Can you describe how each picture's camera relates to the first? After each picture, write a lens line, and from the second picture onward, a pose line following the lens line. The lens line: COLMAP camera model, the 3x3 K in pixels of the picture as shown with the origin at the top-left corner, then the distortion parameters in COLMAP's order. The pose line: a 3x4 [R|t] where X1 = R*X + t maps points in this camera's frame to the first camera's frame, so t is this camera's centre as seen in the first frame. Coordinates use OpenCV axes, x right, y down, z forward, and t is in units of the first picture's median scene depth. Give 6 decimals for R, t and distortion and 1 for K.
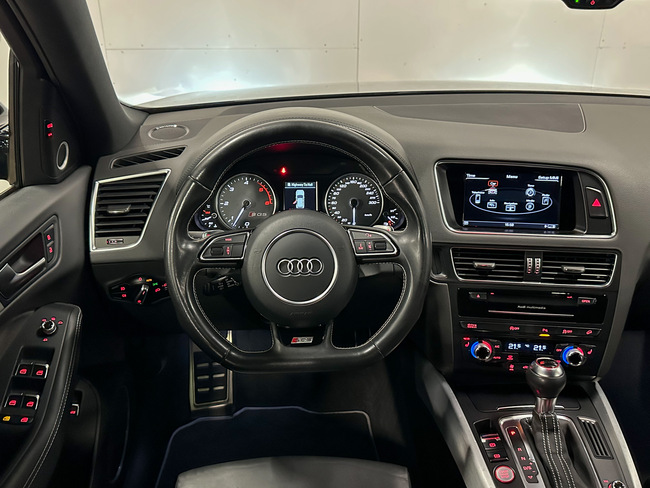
lens RADIAL K [[574.4, 0, 323.2], [0, 574.4, 239.5], [0, 0, 1]] dist [0.116439, 0.001972]
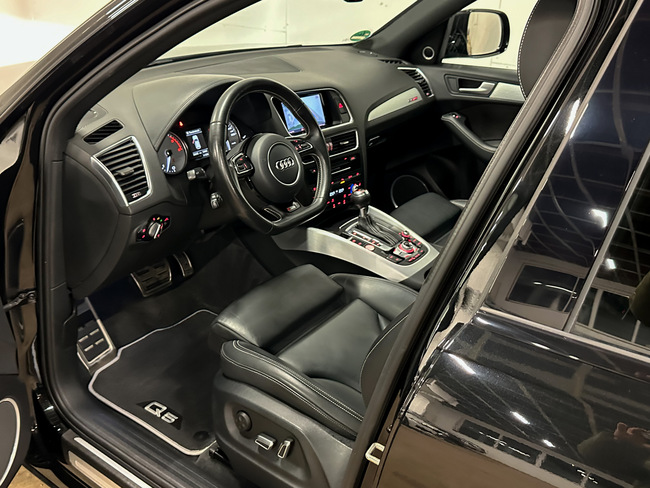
lens RADIAL K [[616.2, 0, 318.2], [0, 616.2, 247.5], [0, 0, 1]] dist [0.102145, 0.000000]
pose [[0.605379, -0.329230, 0.724654, -1.039568], [0.289327, 0.939185, 0.184993, -0.023254], [-0.741490, 0.097671, 0.663817, -0.193036]]
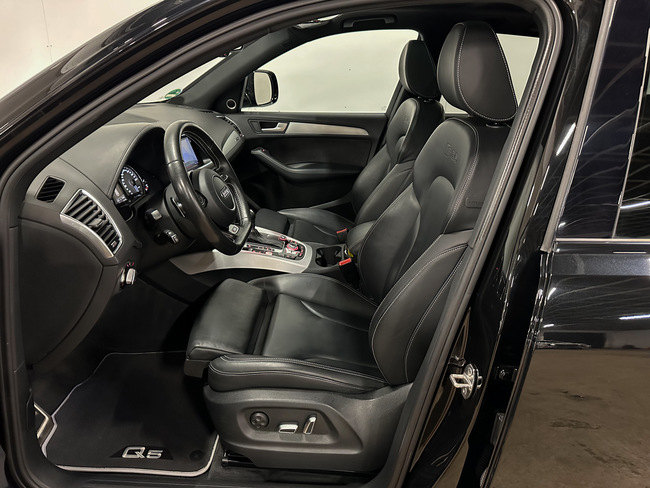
lens RADIAL K [[456.2, 0, 327.8], [0, 456.2, 245.7], [0, 0, 1]] dist [0.009061, -0.020345]
pose [[0.044646, -0.386946, 0.921021, -1.132201], [0.362050, 0.865532, 0.346084, -0.153458], [-0.931089, 0.318004, 0.178736, 0.343078]]
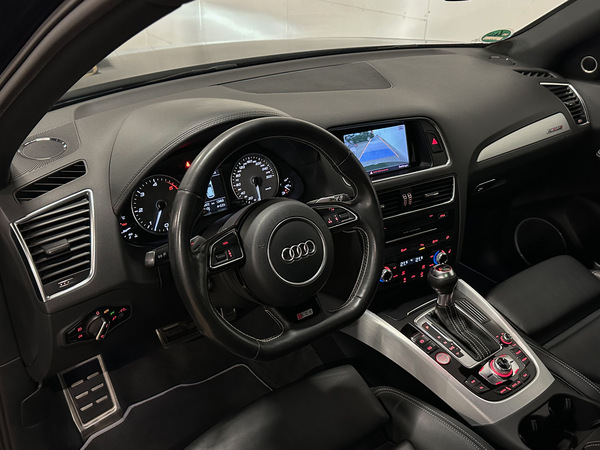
lens RADIAL K [[555.0, 0, 301.5], [0, 555.0, 221.5], [0, 0, 1]] dist [0.057135, 0.000000]
pose [[0.824021, -0.254428, 0.506217, -0.422897], [0.212399, 0.967058, 0.140307, -0.117730], [-0.525239, -0.008096, 0.850916, 0.068976]]
